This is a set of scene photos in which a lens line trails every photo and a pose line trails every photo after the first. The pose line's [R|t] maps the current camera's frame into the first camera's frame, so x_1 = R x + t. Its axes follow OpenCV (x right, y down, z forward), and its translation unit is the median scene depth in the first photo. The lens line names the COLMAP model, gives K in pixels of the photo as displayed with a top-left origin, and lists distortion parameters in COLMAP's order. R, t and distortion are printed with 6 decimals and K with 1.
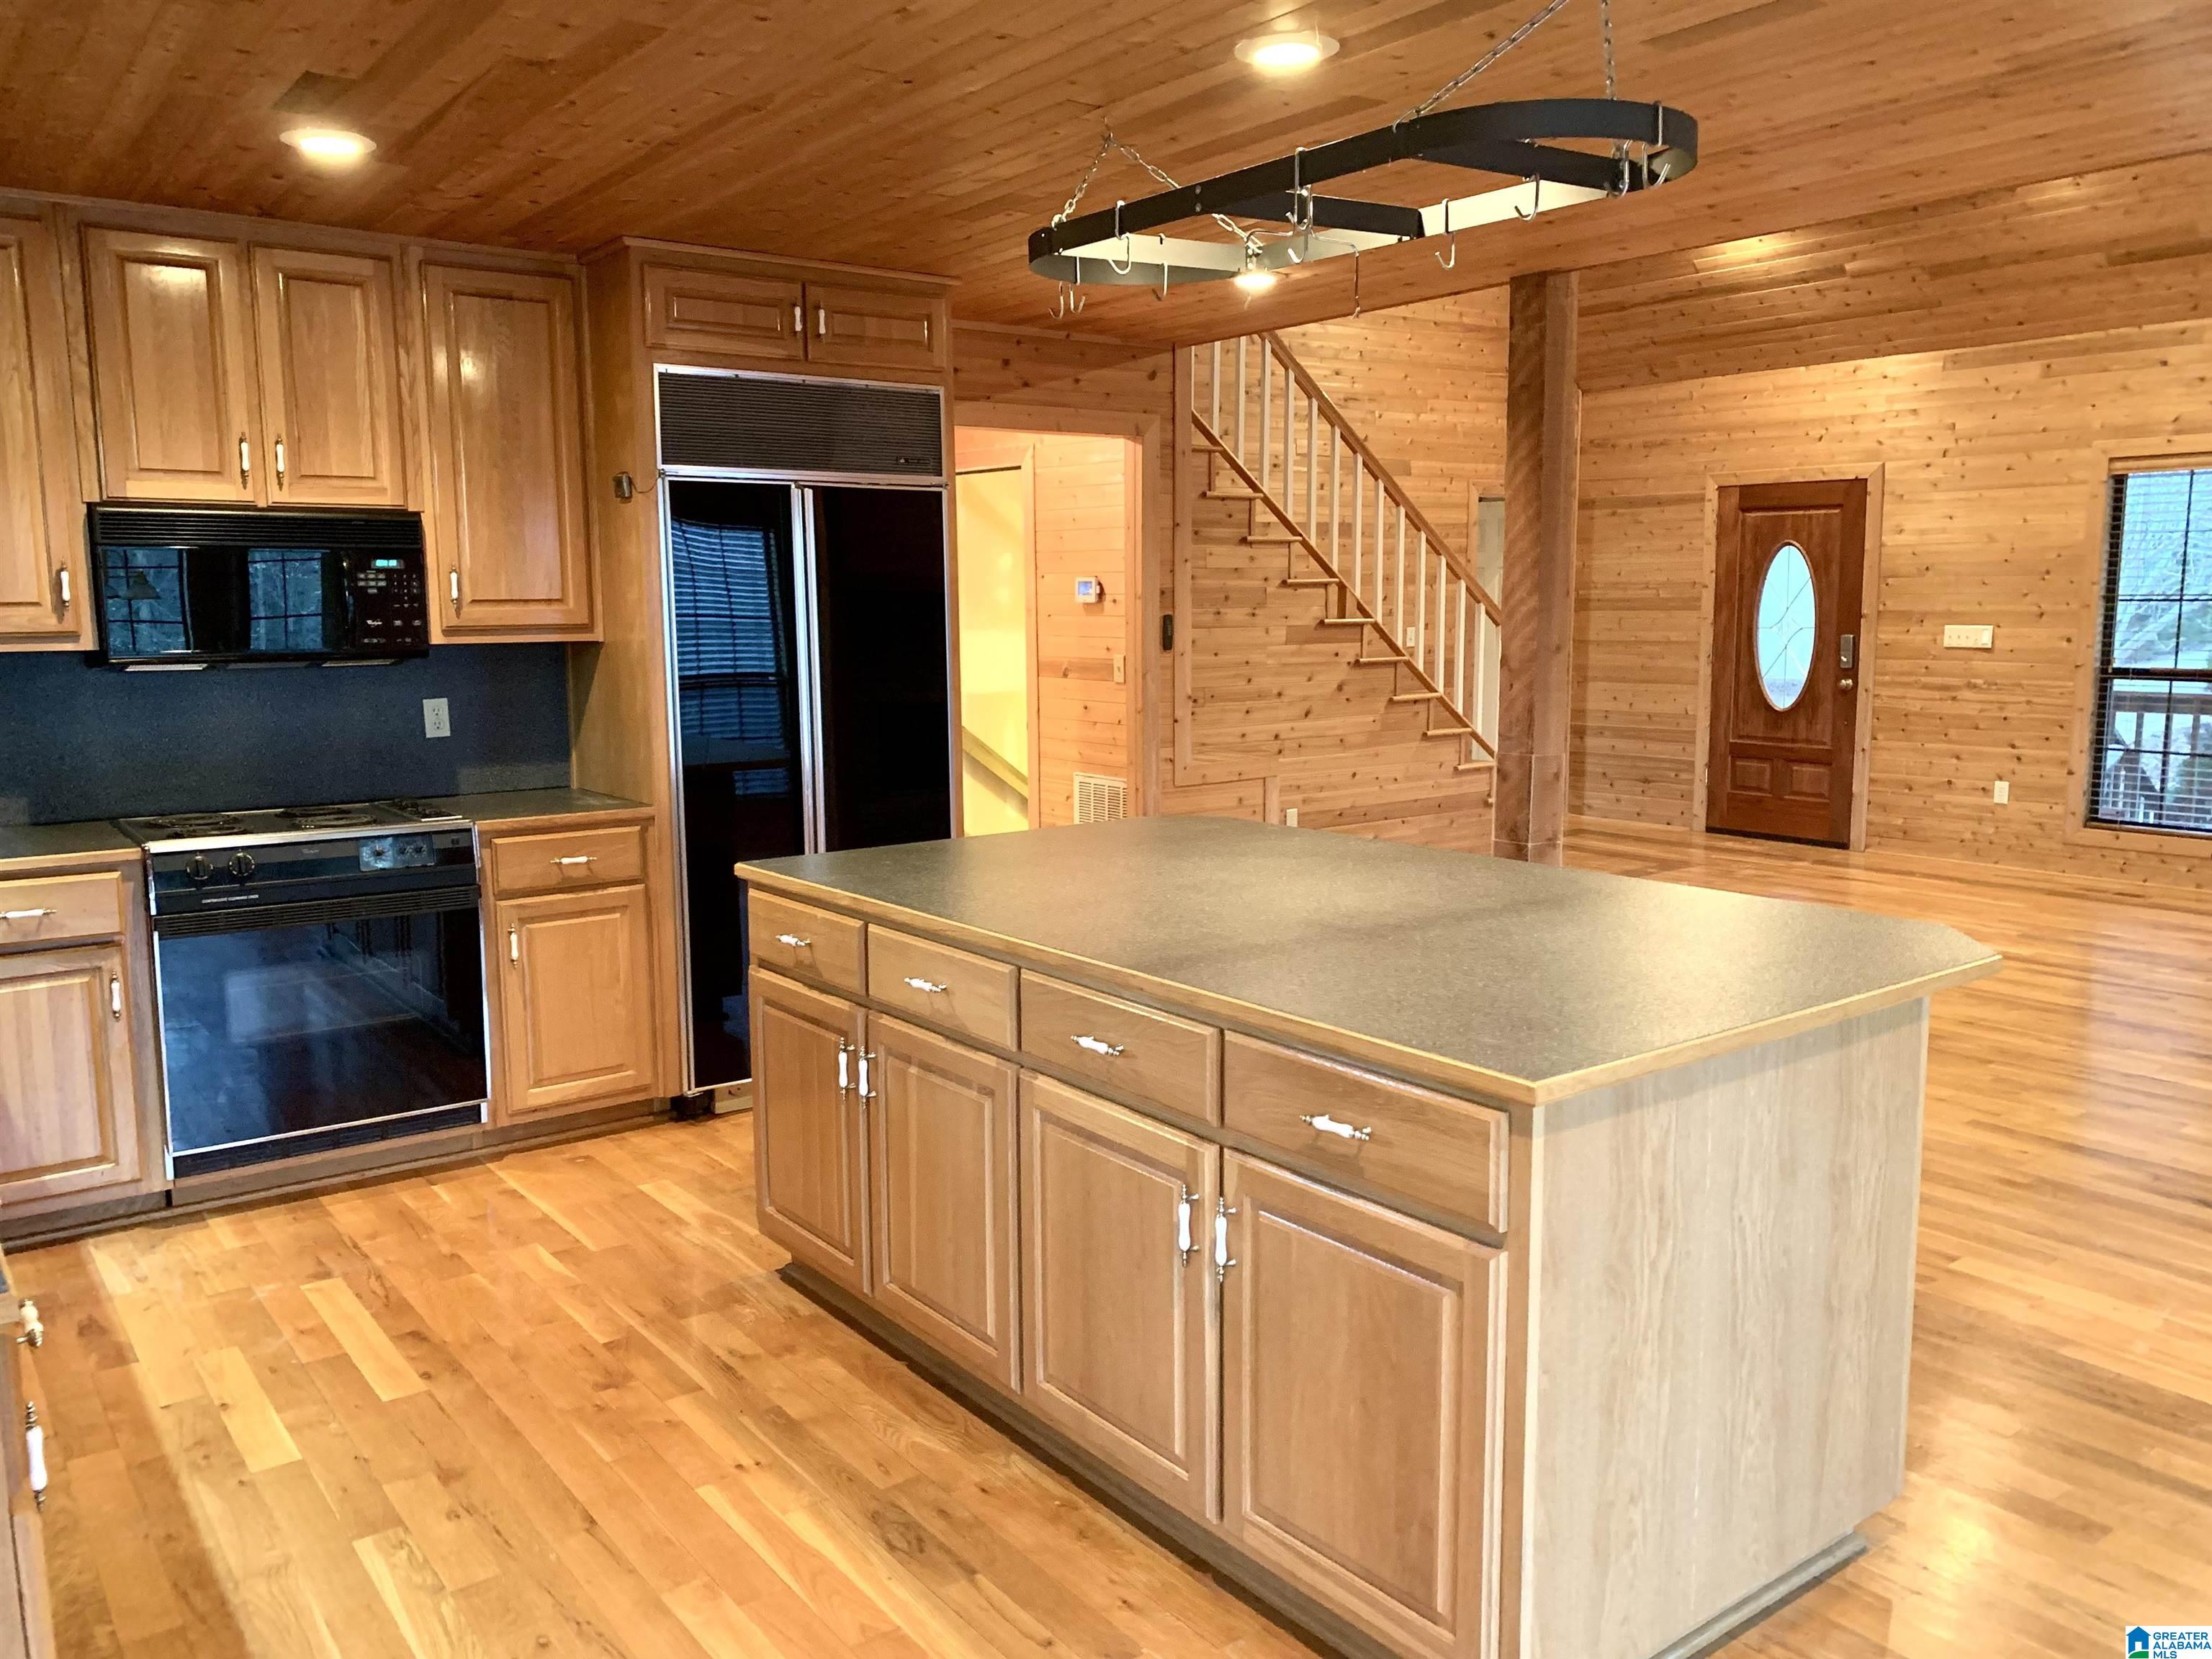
lens RADIAL K [[1699.4, 0, 1106.0], [0, 1699.4, 829.5], [0, 0, 1]] dist [0.033128, -0.007843]
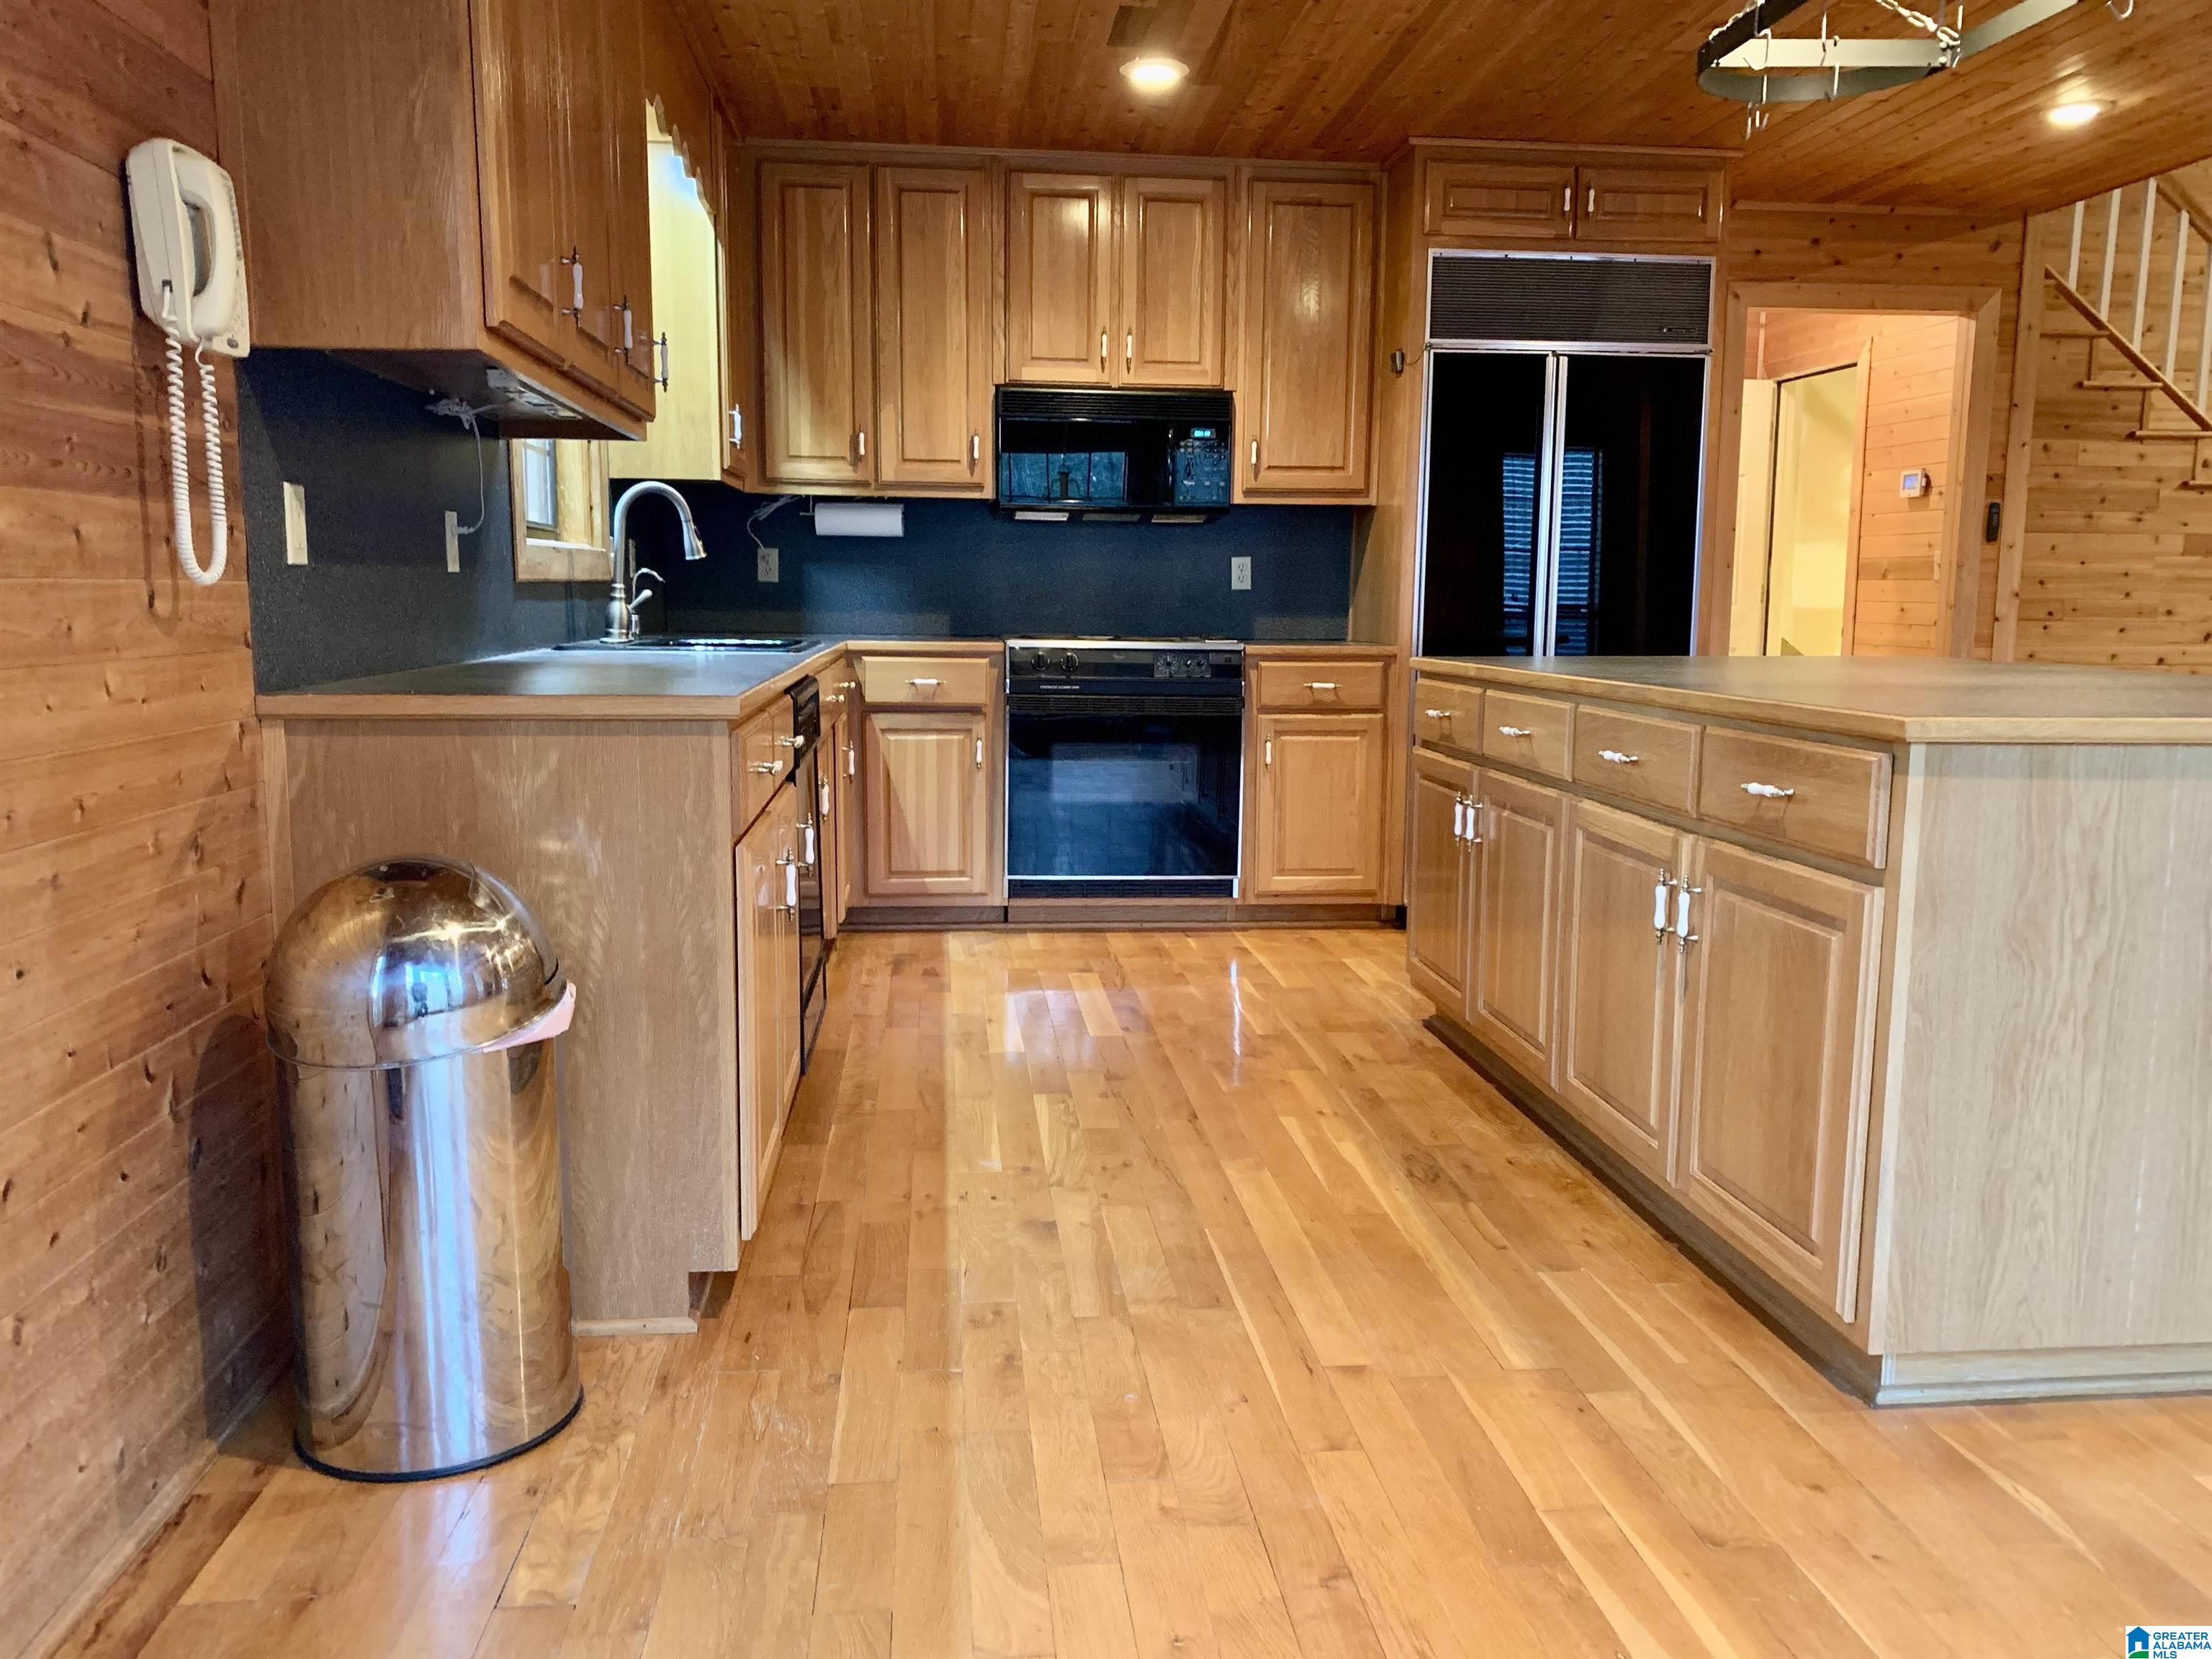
lens RADIAL K [[1703.8, 0, 1146.3], [0, 1703.8, 829.3], [0, 0, 1]] dist [0.104255, -0.154102]
pose [[0.864828, 0.080040, -0.495647, 0.183456], [-0.082744, 0.996434, 0.016534, 0.115169], [0.495203, 0.026713, 0.868366, -0.079573]]
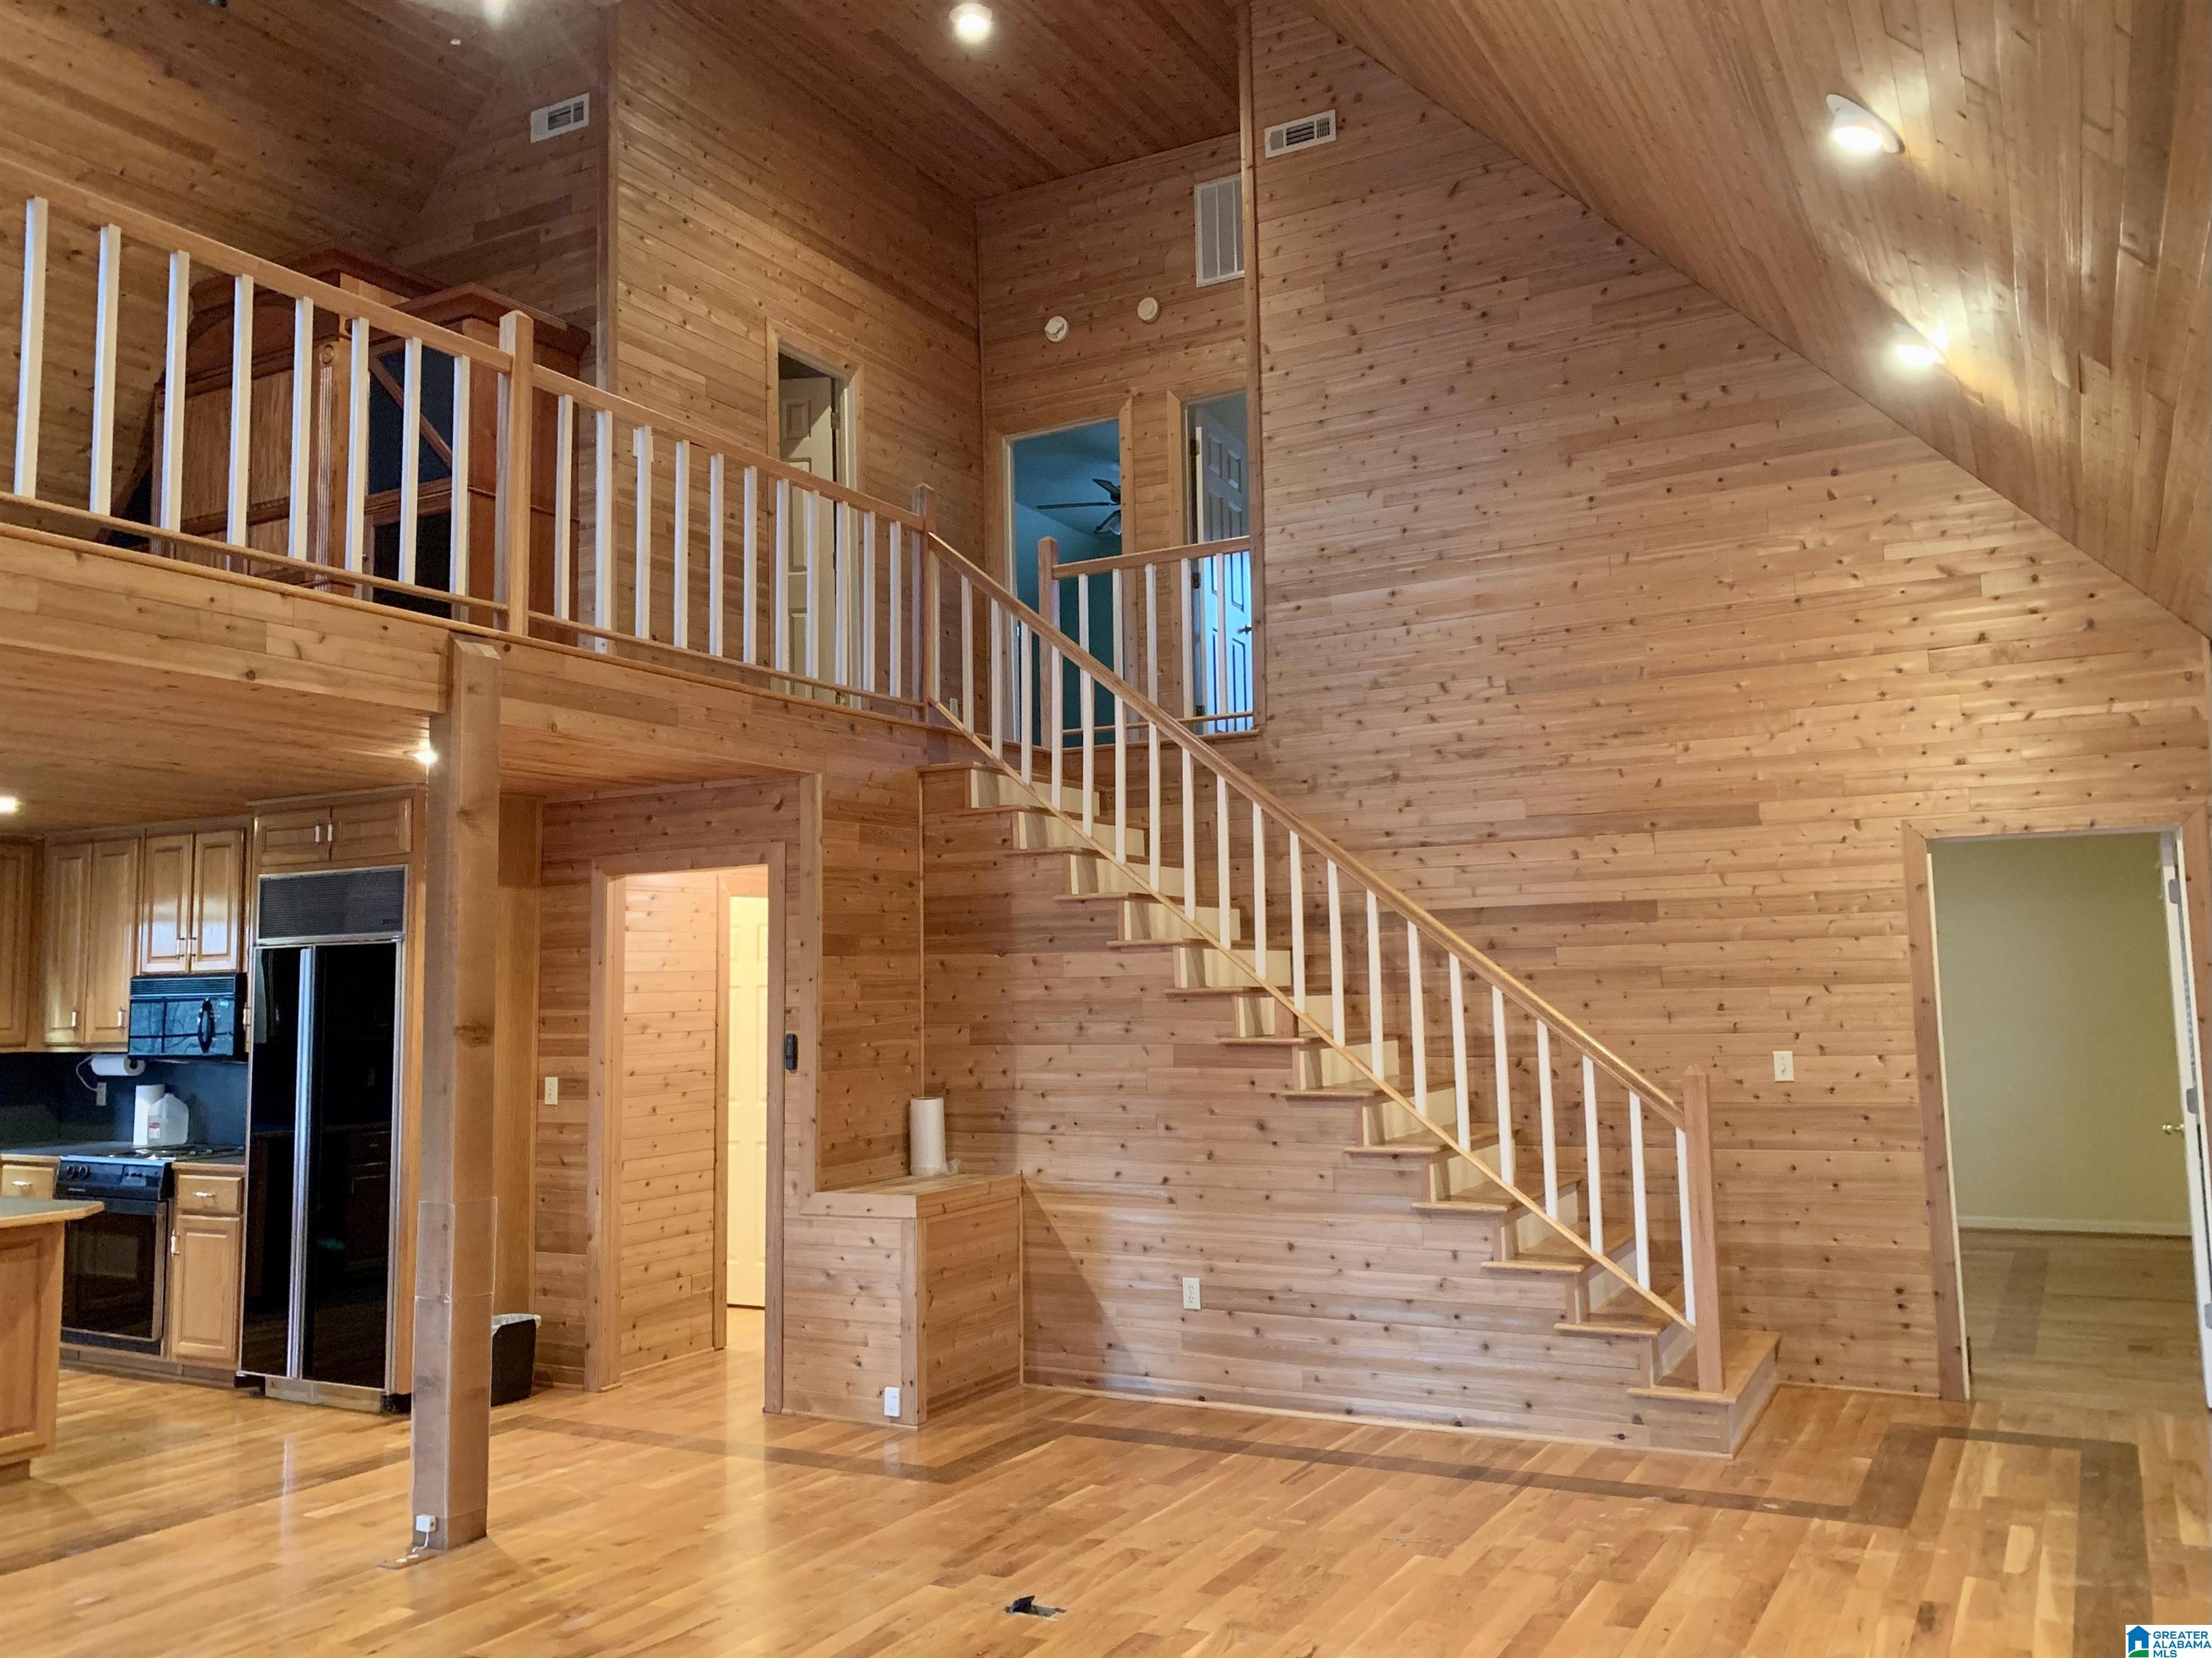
lens RADIAL K [[1697.4, 0, 1106.0], [0, 1697.4, 829.0], [0, 0, 1]] dist [0.123255, -0.154695]
pose [[0.388598, -0.090025, -0.916999, 1.603201], [-0.110681, 0.983449, -0.143452, -0.186762], [0.914736, 0.157239, 0.372202, 1.195955]]
